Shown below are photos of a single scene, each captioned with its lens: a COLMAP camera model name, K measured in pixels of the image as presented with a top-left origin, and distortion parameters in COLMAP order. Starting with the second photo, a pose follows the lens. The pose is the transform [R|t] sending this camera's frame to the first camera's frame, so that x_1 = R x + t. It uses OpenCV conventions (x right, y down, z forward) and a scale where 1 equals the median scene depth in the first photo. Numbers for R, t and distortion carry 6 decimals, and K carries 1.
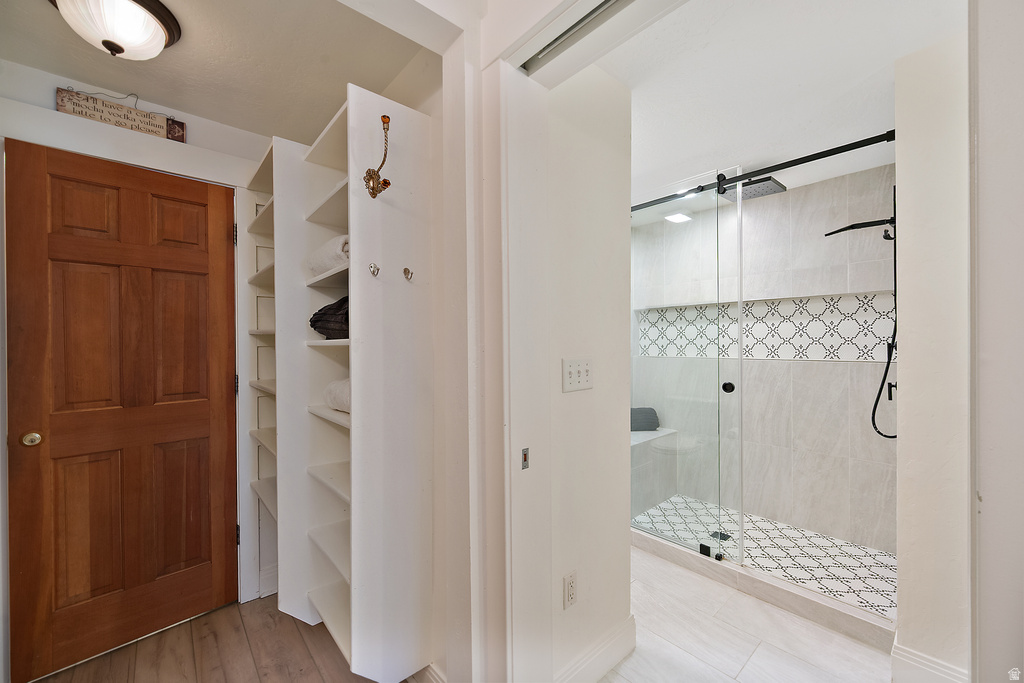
lens RADIAL K [[402.9, 0, 528.4], [0, 402.9, 339.0], [0, 0, 1]] dist [-0.002314, 0.000547]
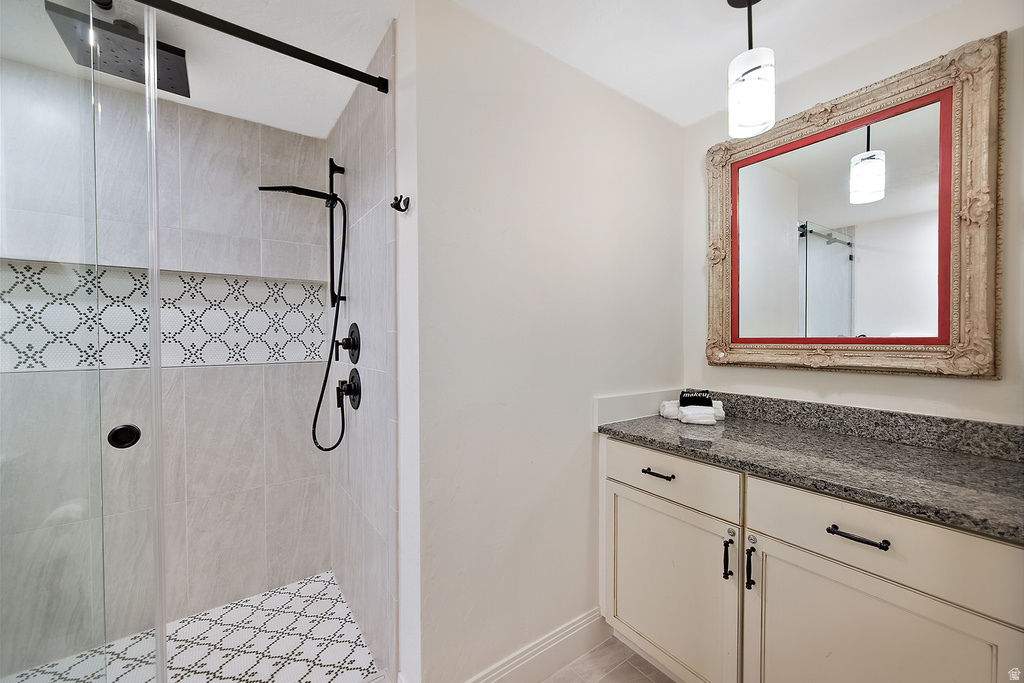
lens RADIAL K [[402.9, 0, 507.1], [0, 402.9, 345.3], [0, 0, 1]] dist [-0.002314, 0.000547]
pose [[0.133727, -0.012112, 0.990944, 0.079279], [-0.006251, 0.999895, 0.013065, 0.006461], [-0.990998, -0.007941, 0.133637, 0.411330]]
